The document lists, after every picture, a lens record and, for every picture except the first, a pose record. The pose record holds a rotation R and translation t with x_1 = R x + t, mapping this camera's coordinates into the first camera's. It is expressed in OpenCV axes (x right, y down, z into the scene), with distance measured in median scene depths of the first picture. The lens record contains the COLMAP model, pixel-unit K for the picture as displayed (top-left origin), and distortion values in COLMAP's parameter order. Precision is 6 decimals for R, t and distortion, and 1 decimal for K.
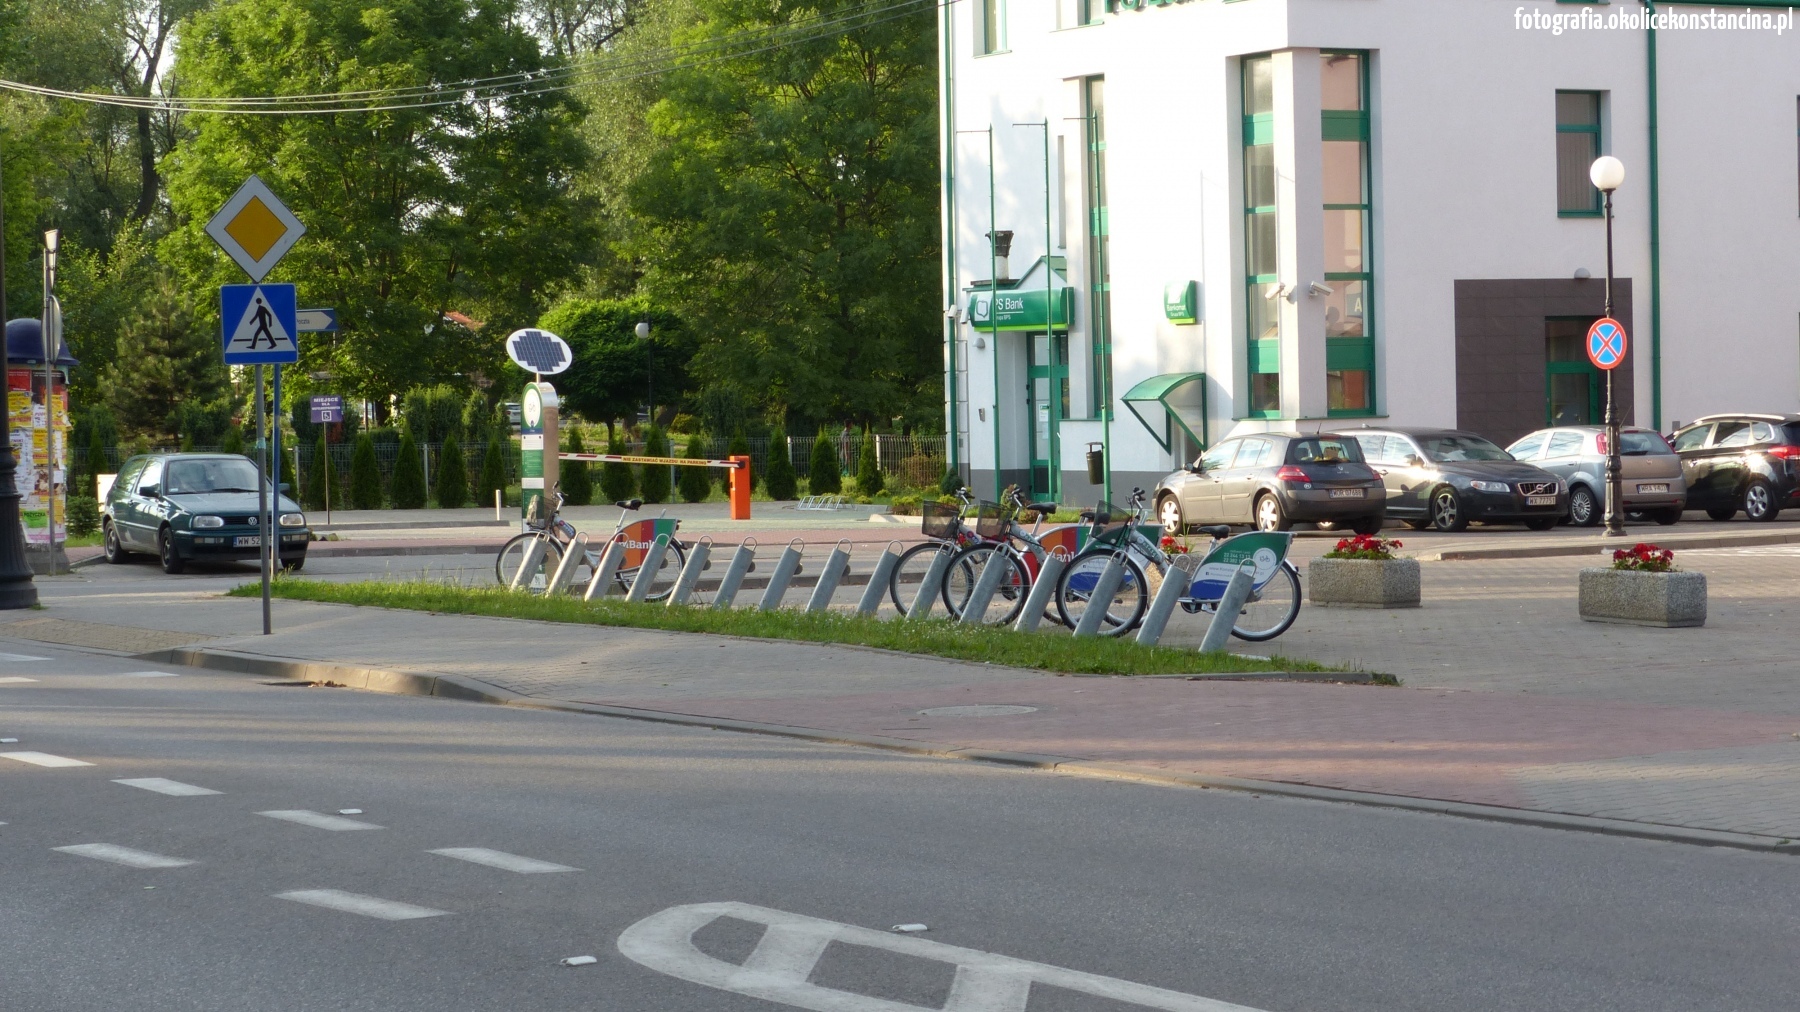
lens RADIAL K [[4471.9, 0, 900.0], [0, 4471.9, 506.0], [0, 0, 1]] dist [-0.085556, 0.005675]
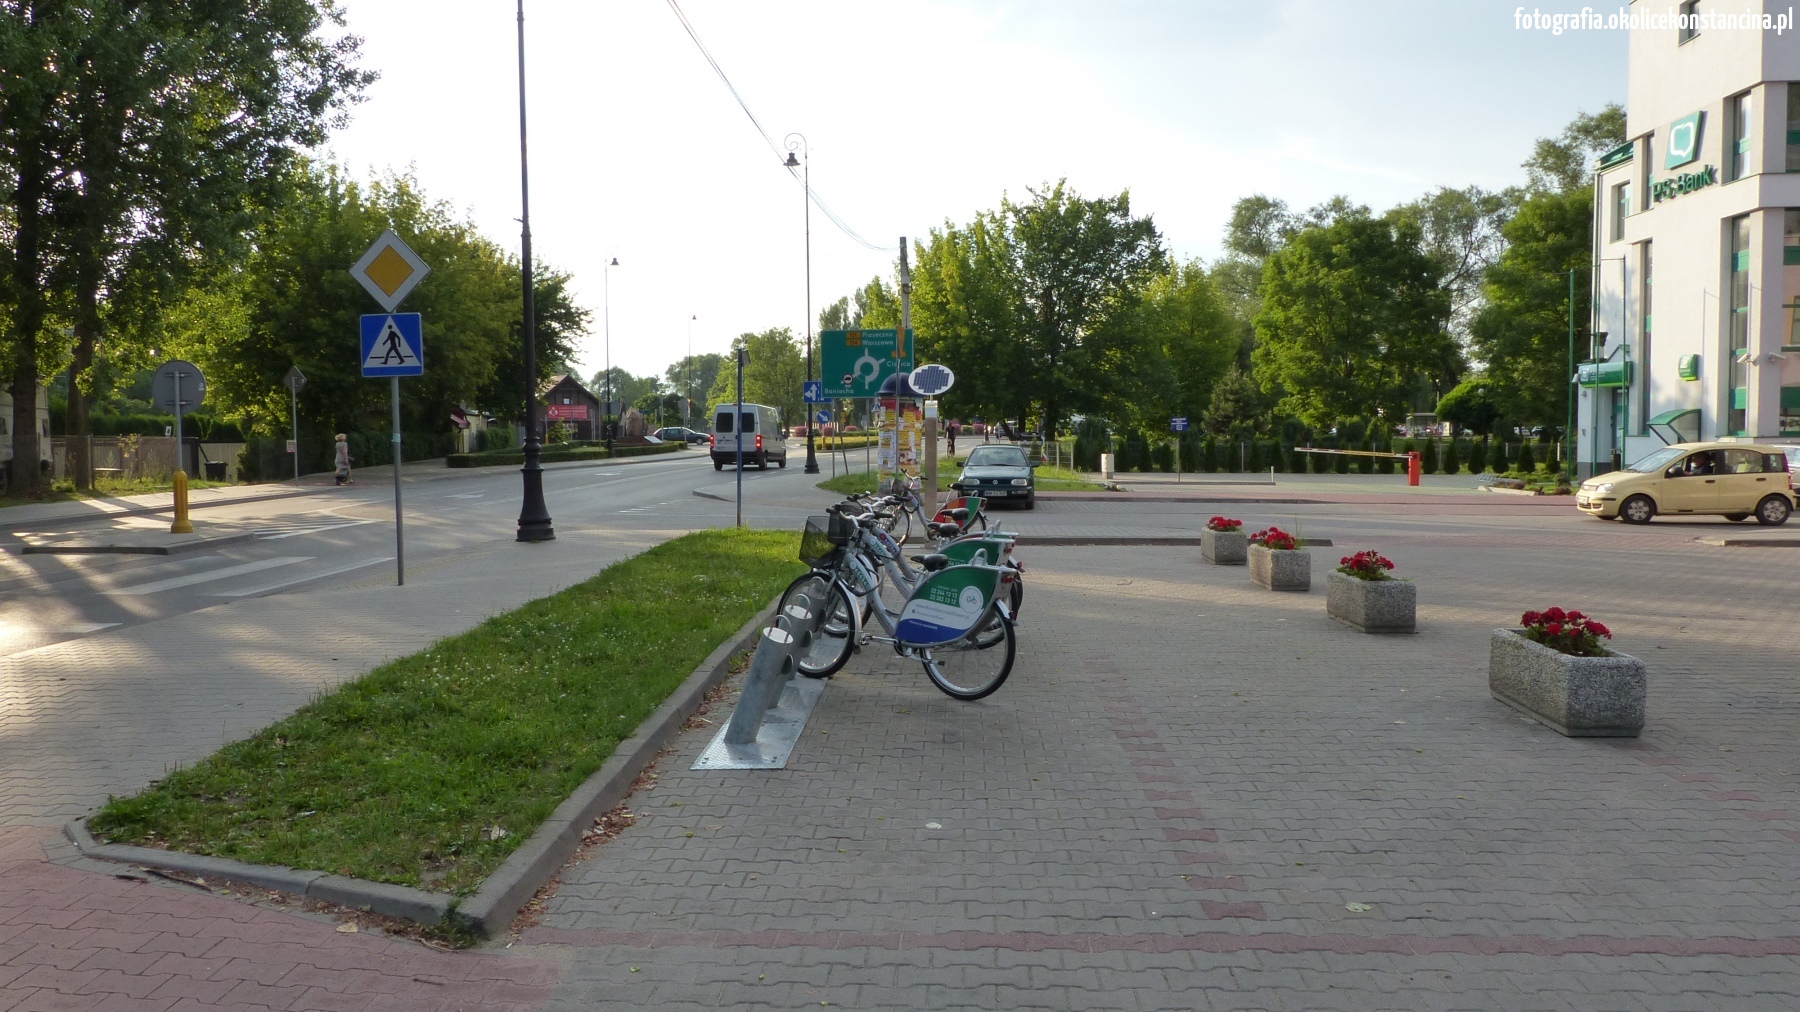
lens RADIAL K [[1347.3, 0, 900.0], [0, 1347.3, 506.0], [0, 0, 1]] dist [-0.033400, 0.007833]
pose [[0.821736, 0.043181, -0.568230, 0.107806], [-0.022849, 0.998820, 0.042860, -0.007731], [0.569410, -0.022236, 0.821753, 0.414096]]
